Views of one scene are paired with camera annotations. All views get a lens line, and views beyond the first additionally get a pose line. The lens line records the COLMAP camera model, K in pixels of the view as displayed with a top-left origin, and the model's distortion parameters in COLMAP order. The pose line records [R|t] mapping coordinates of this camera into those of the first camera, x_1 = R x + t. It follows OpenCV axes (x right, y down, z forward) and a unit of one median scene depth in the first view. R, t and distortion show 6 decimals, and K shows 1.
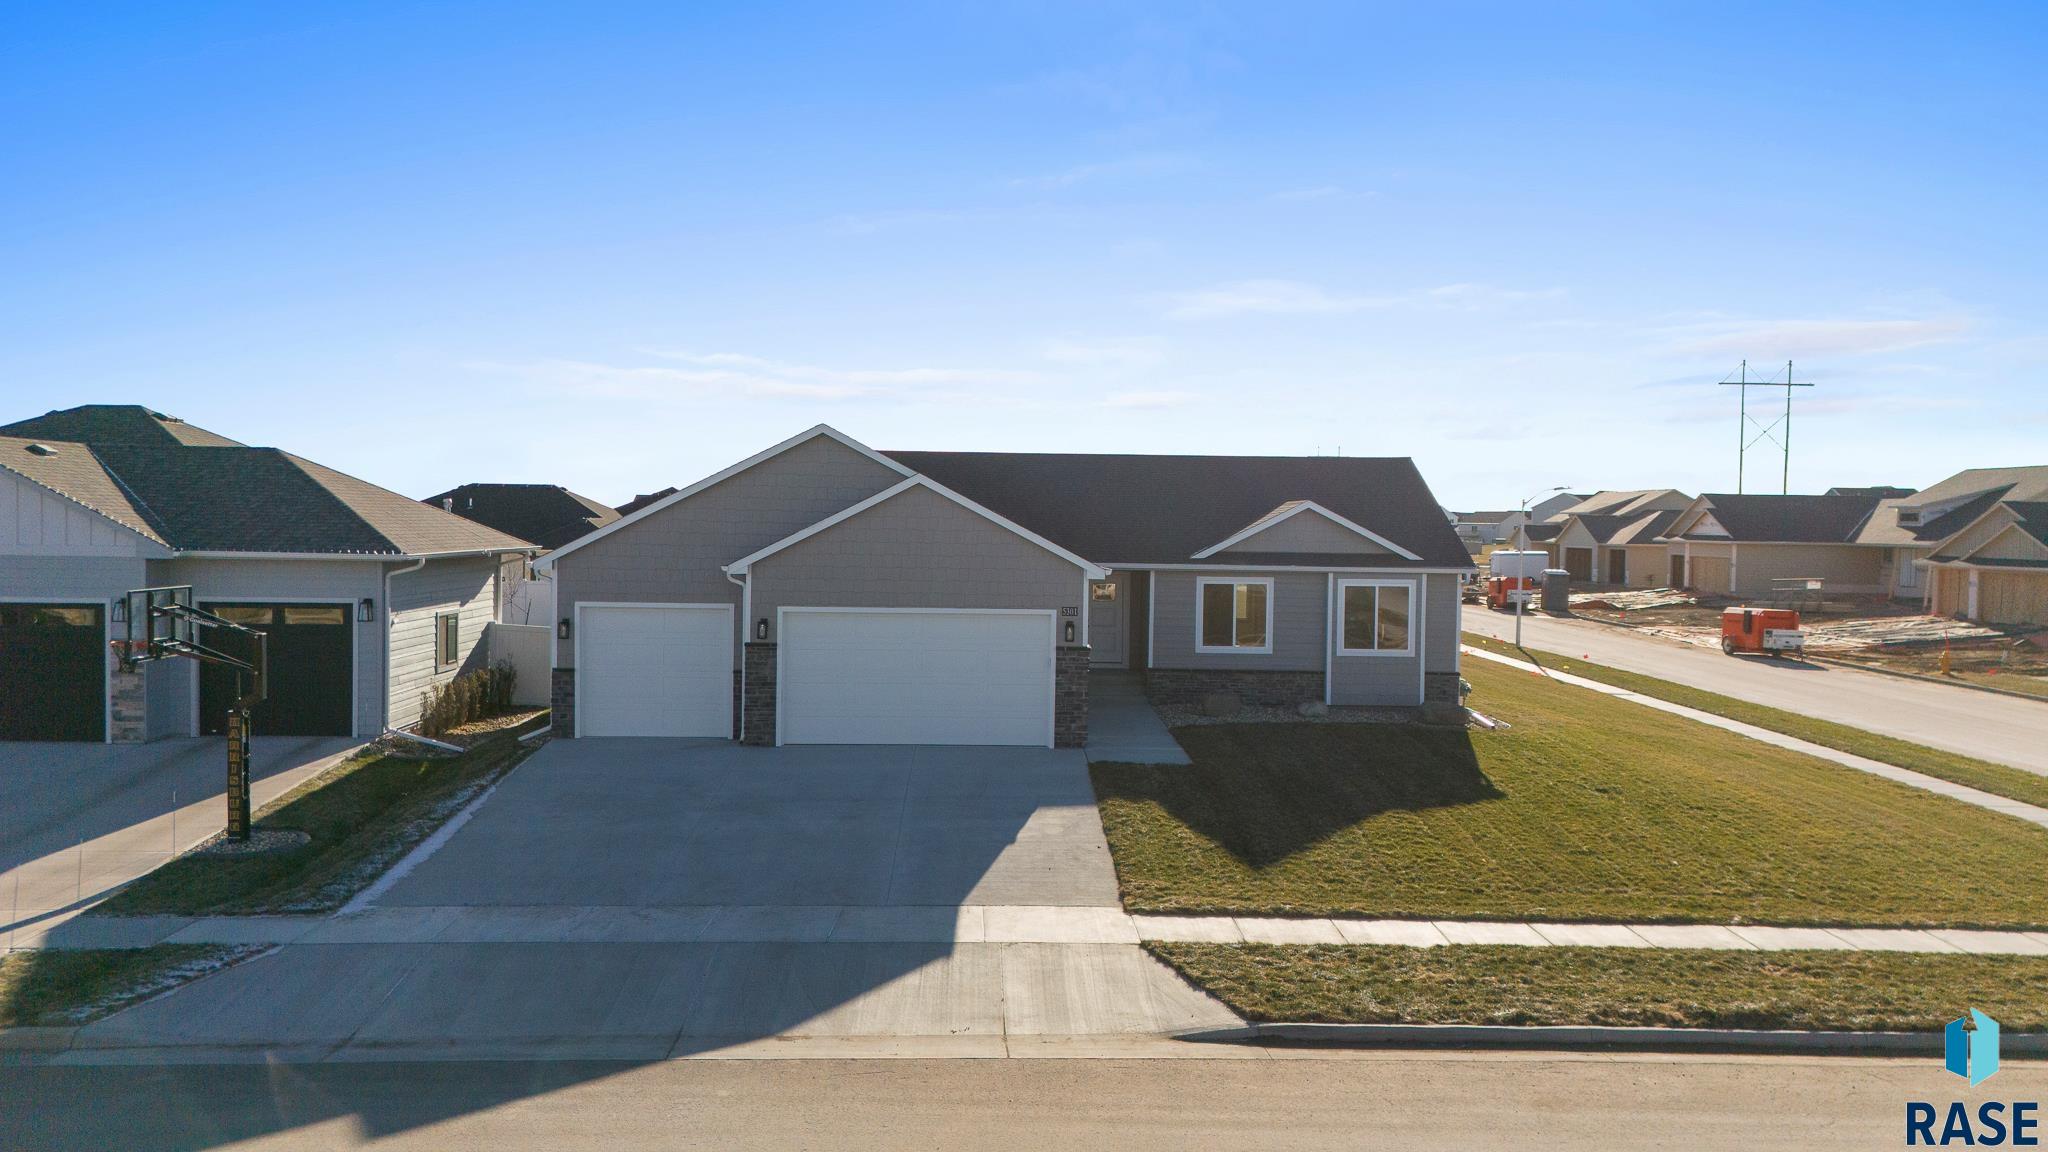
lens RADIAL K [[1497.1, 0, 1025.7], [0, 1497.1, 567.5], [0, 0, 1]] dist [0.085372, -0.077562]
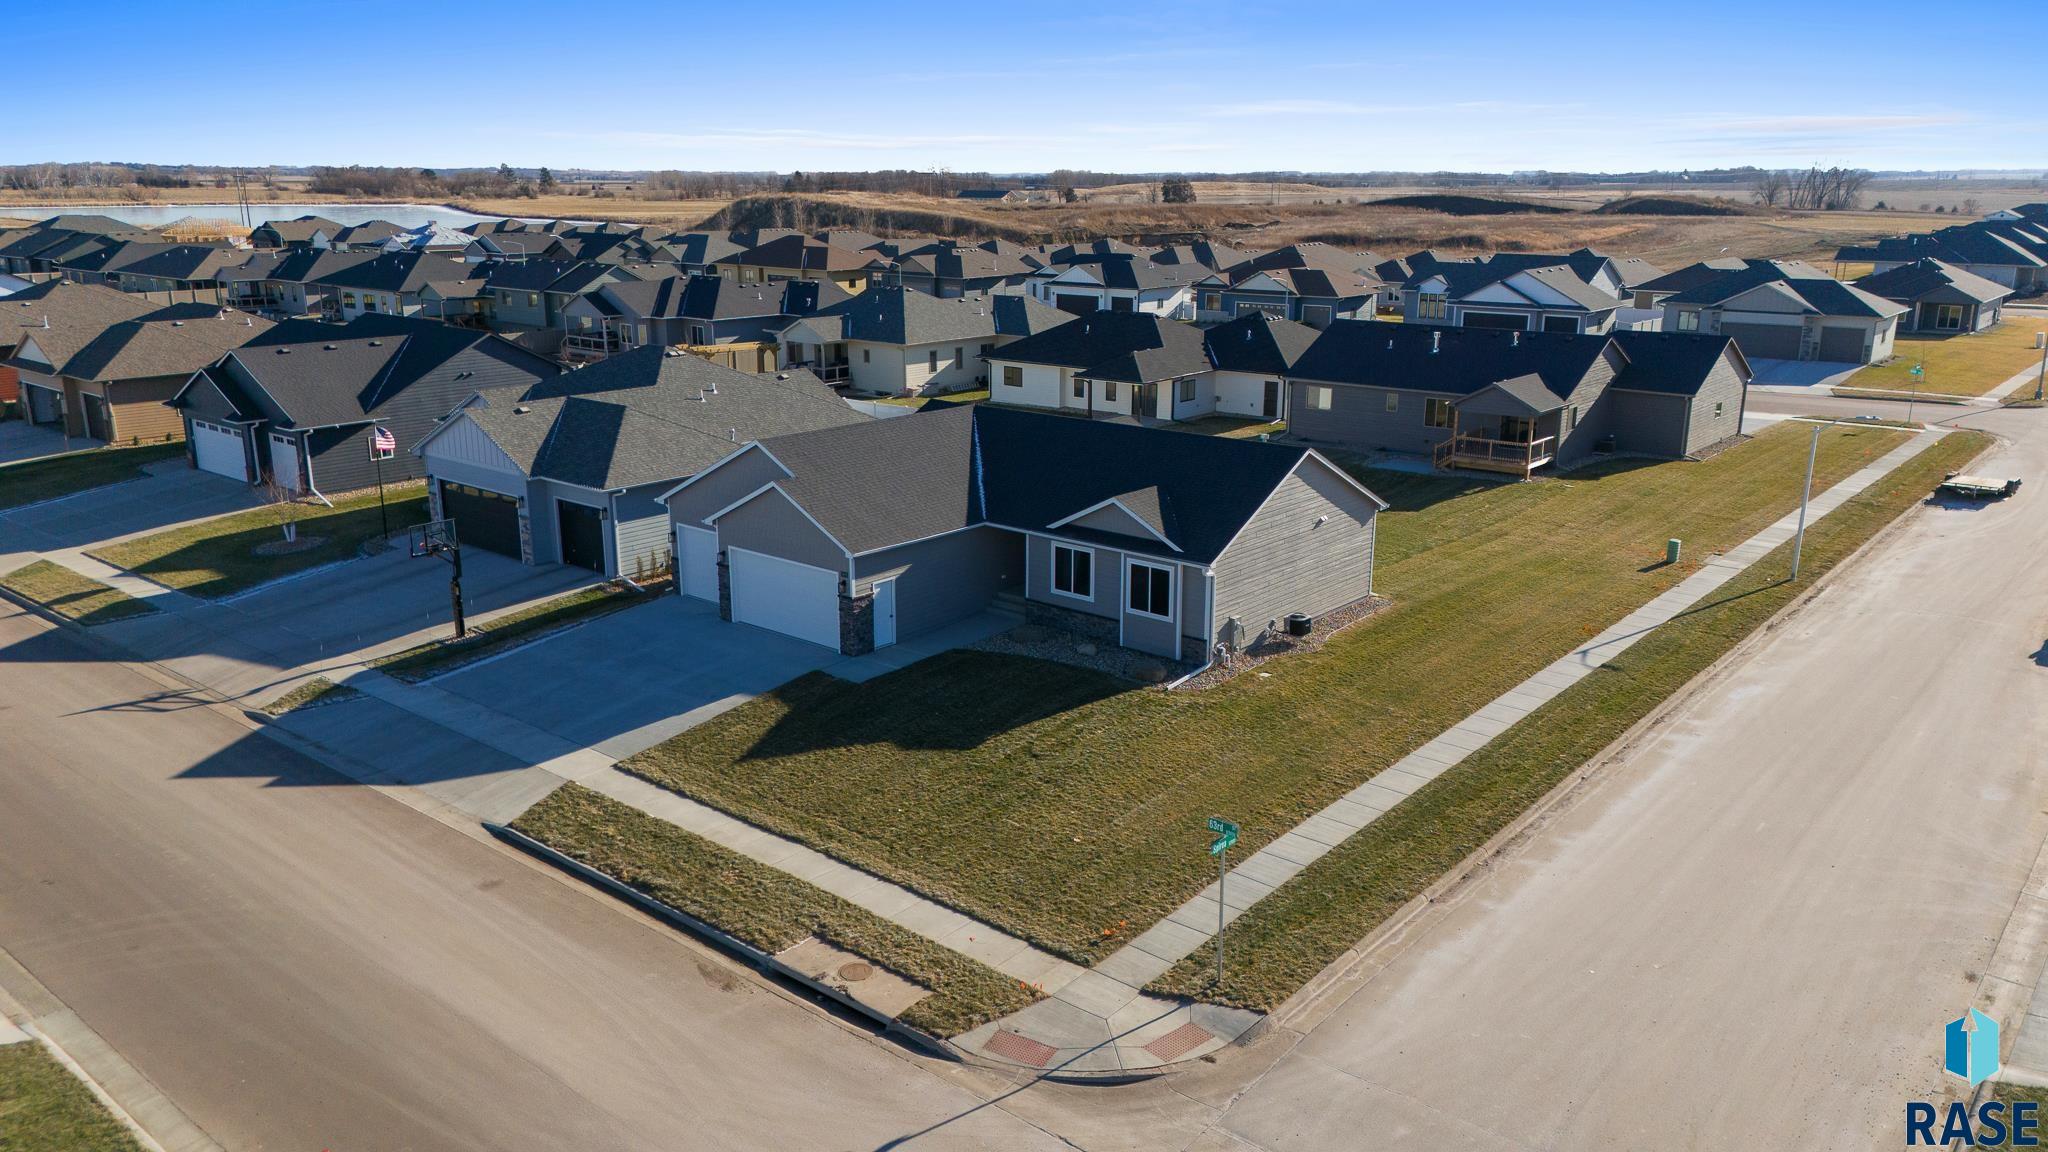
lens RADIAL K [[1494.5, 0, 1024.0], [0, 1494.5, 576.0], [0, 0, 1]] dist [0.086735, -0.080206]
pose [[0.746358, 0.161688, -0.645605, 1.218784], [-0.013460, 0.973510, 0.228250, -0.340800], [0.665408, -0.161666, 0.728763, -0.049514]]
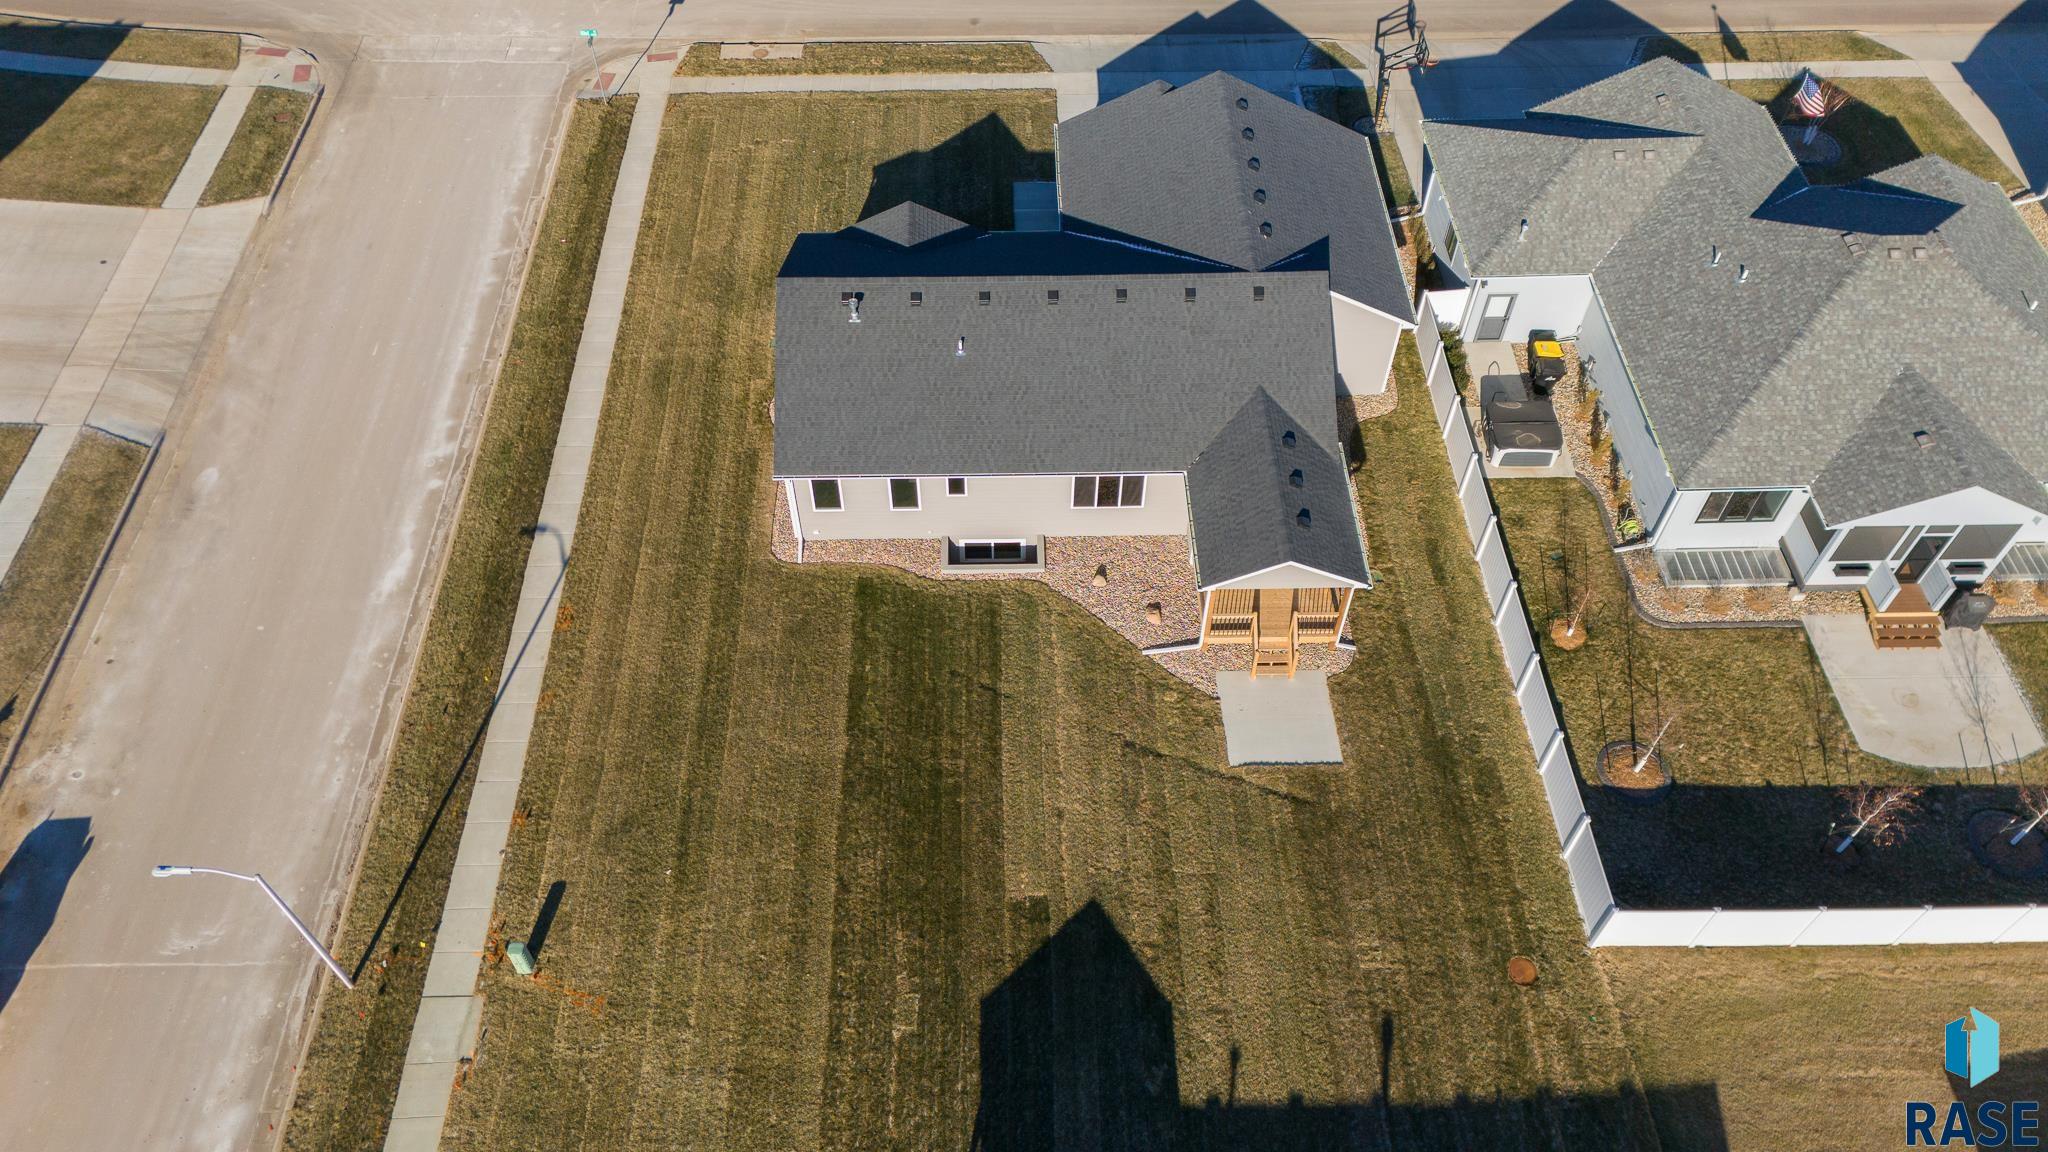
lens RADIAL K [[1475.2, 0, 1018.4], [0, 1475.2, 568.8], [0, 0, 1]] dist [0.126329, -0.153783]
pose [[-0.999824, -0.012833, -0.013664, 0.121597], [-0.018641, 0.603949, 0.796805, -1.171733], [-0.001973, 0.796920, -0.604082, 2.596407]]
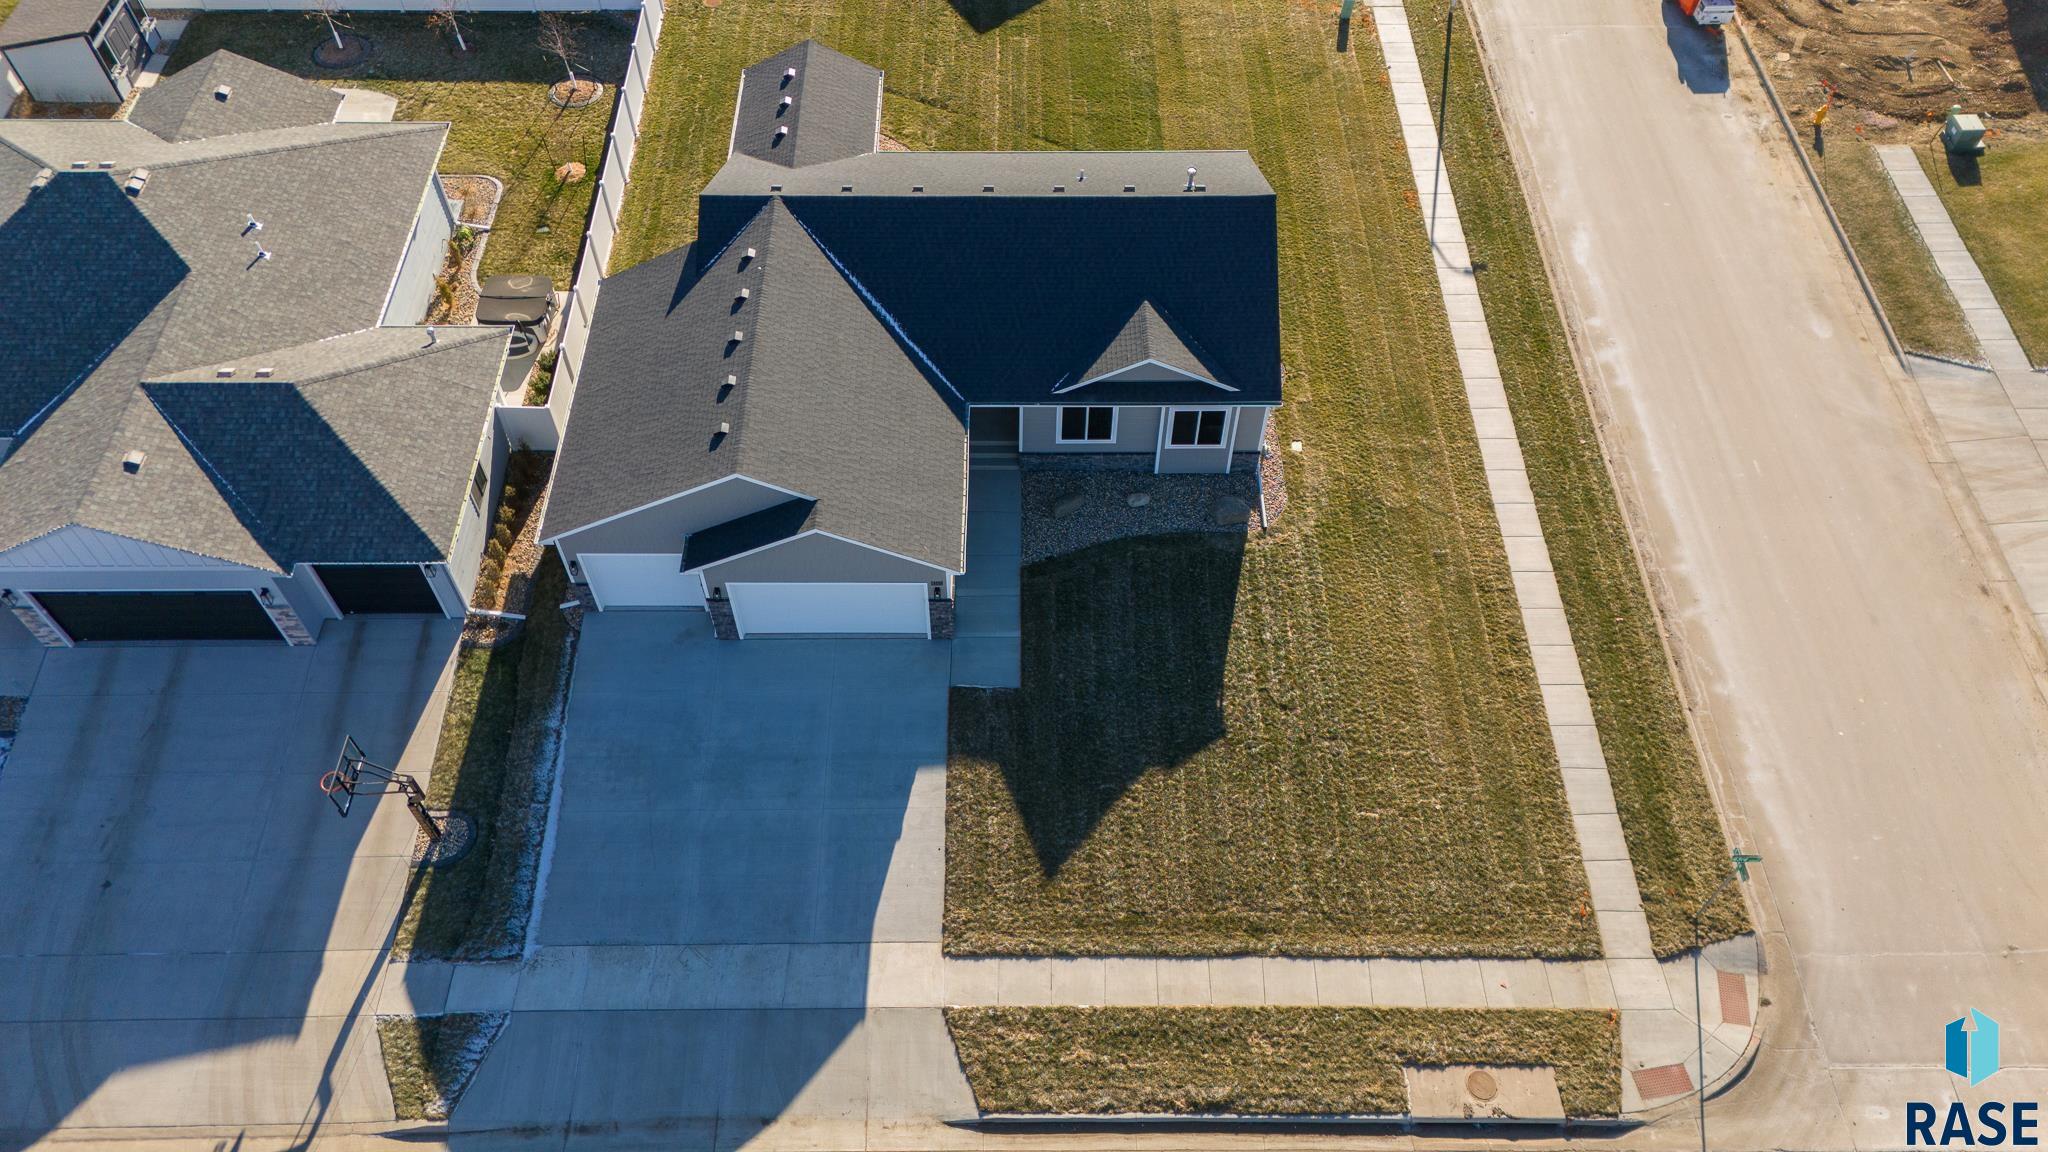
lens RADIAL K [[1487.7, 0, 1019.6], [0, 1487.7, 572.5], [0, 0, 1]] dist [0.086064, -0.075082]
pose [[0.999641, 0.011345, -0.024263, 0.140200], [0.011761, 0.627948, 0.778166, -1.046856], [0.024065, -0.778173, 0.627589, 0.144676]]
